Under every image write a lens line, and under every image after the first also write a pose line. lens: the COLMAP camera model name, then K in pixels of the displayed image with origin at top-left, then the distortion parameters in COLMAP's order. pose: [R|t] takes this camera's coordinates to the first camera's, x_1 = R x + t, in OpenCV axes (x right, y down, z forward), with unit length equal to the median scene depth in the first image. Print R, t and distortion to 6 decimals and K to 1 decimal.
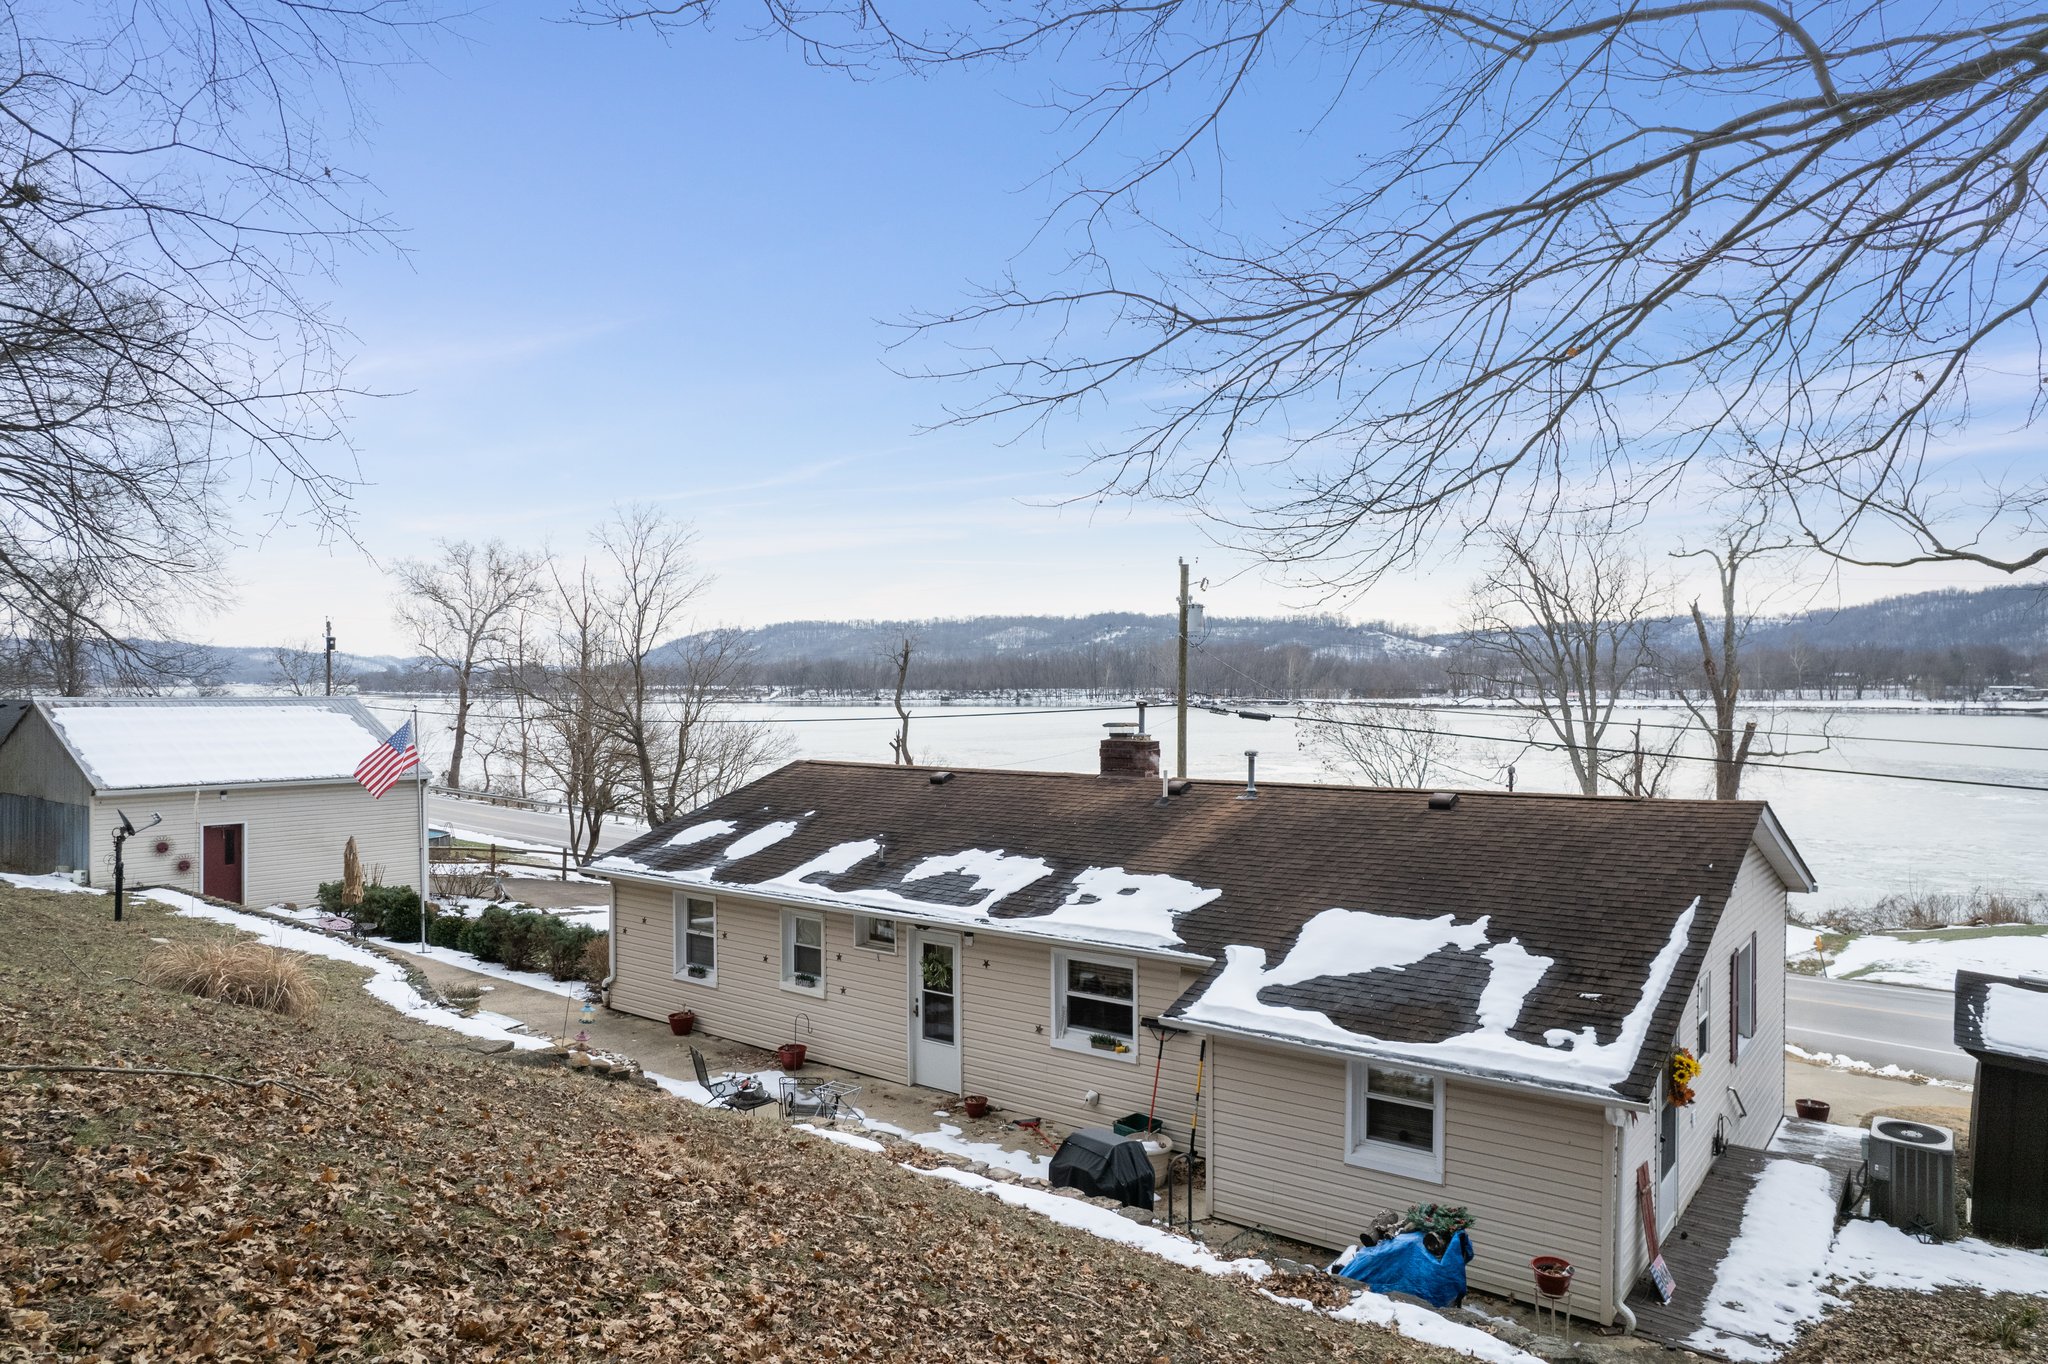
lens RADIAL K [[1296.1, 0, 1027.4], [0, 1296.1, 703.8], [0, 0, 1]] dist [-0.068782, 0.058343]
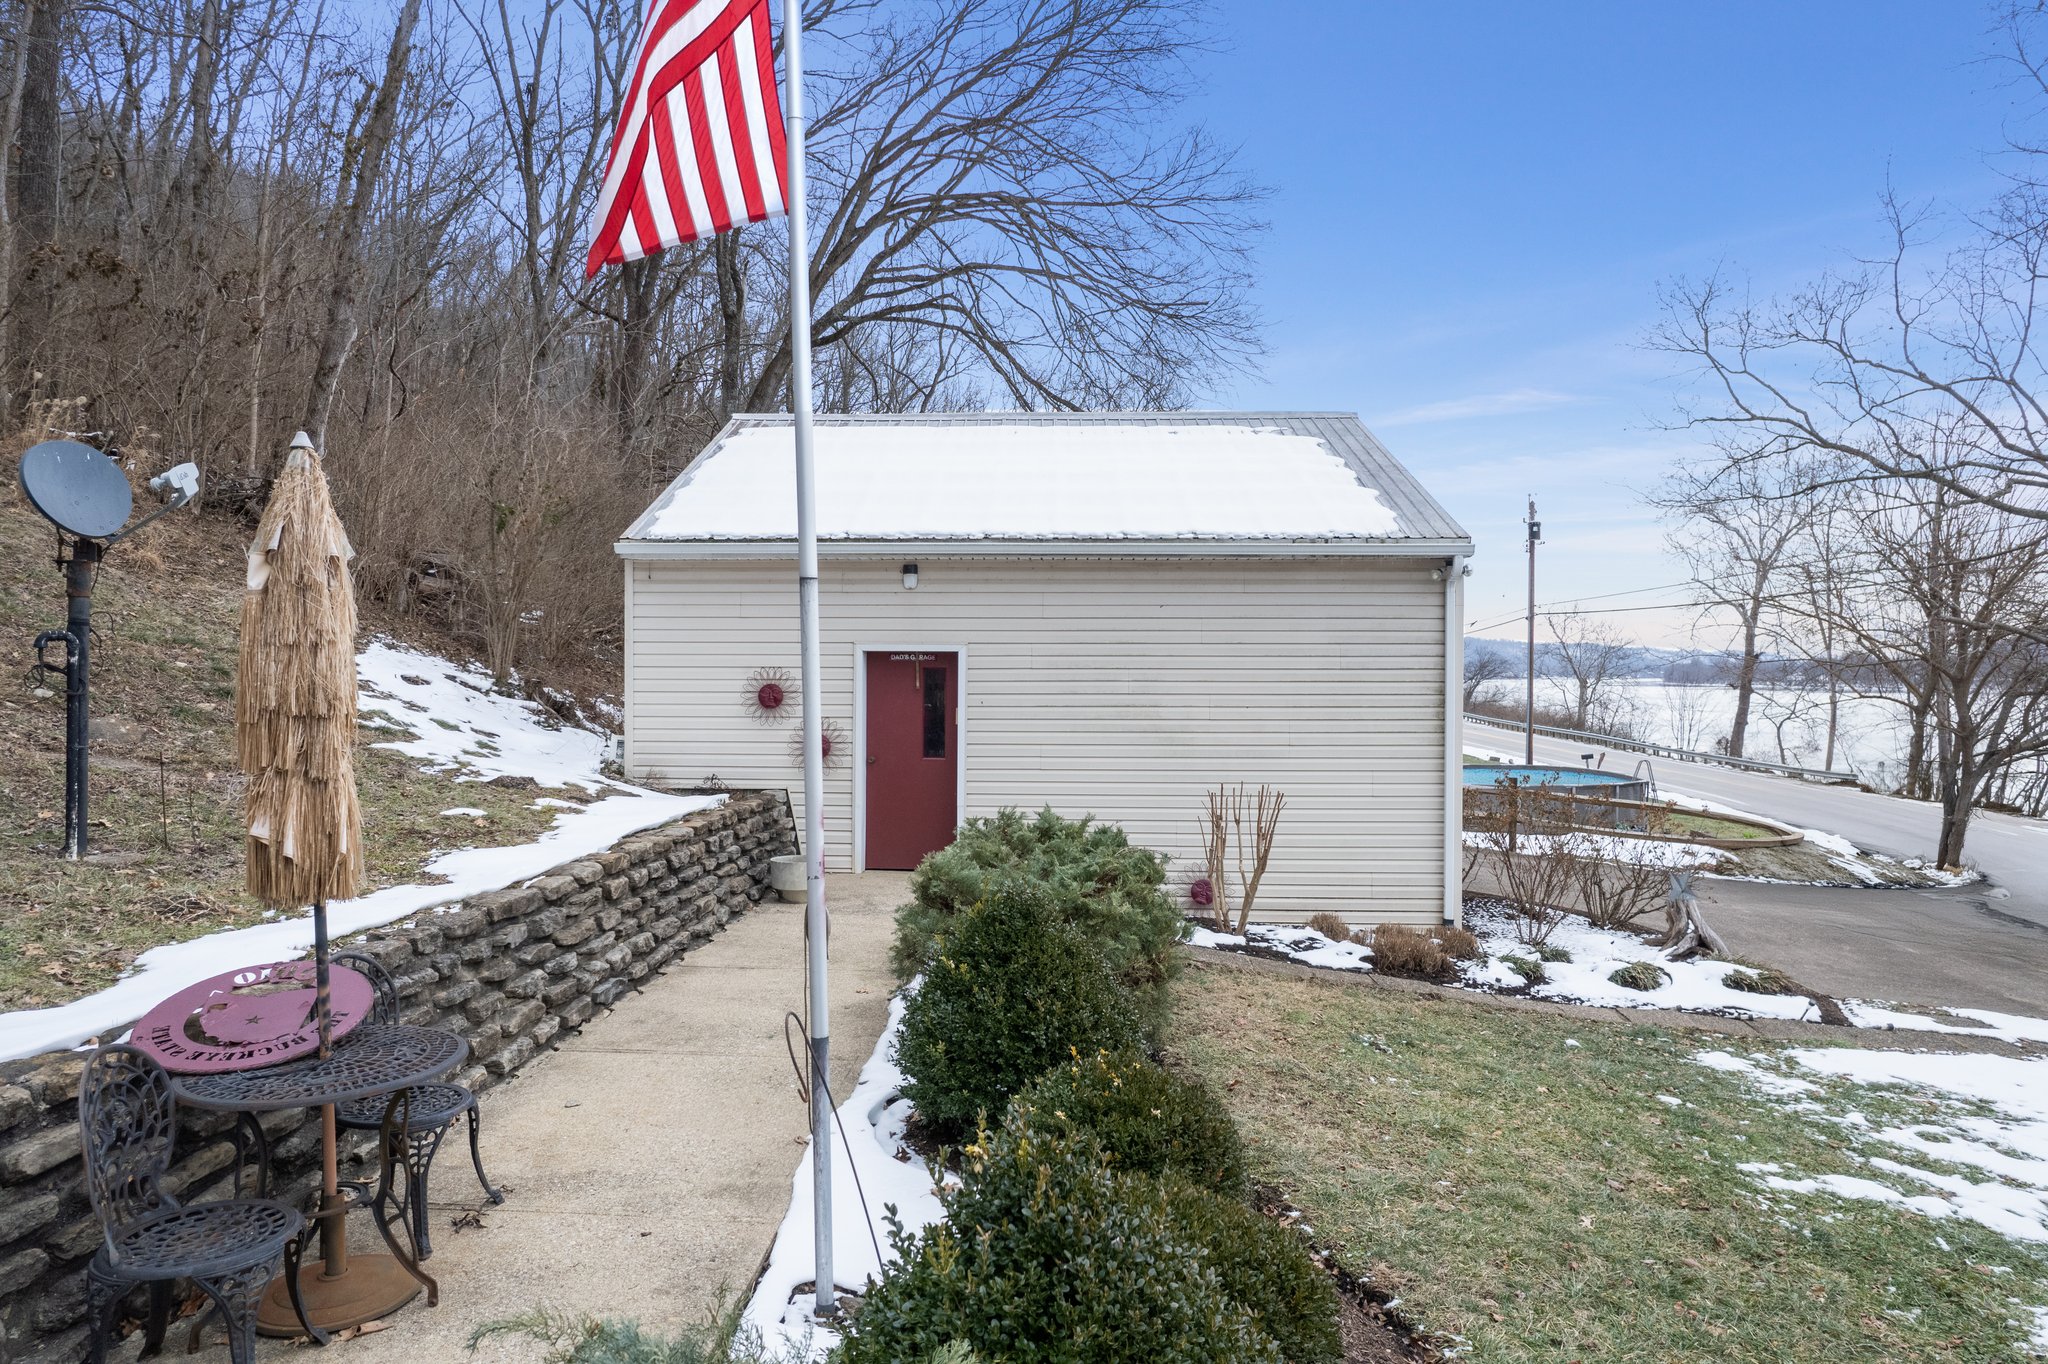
lens RADIAL K [[1296.1, 0, 1027.4], [0, 1296.1, 703.8], [0, 0, 1]] dist [-0.068782, 0.058343]
pose [[0.586340, 0.013124, -0.809959, -0.126950], [-0.009421, 0.999912, 0.009382, 0.046233], [0.810010, 0.002130, 0.586412, 0.345600]]
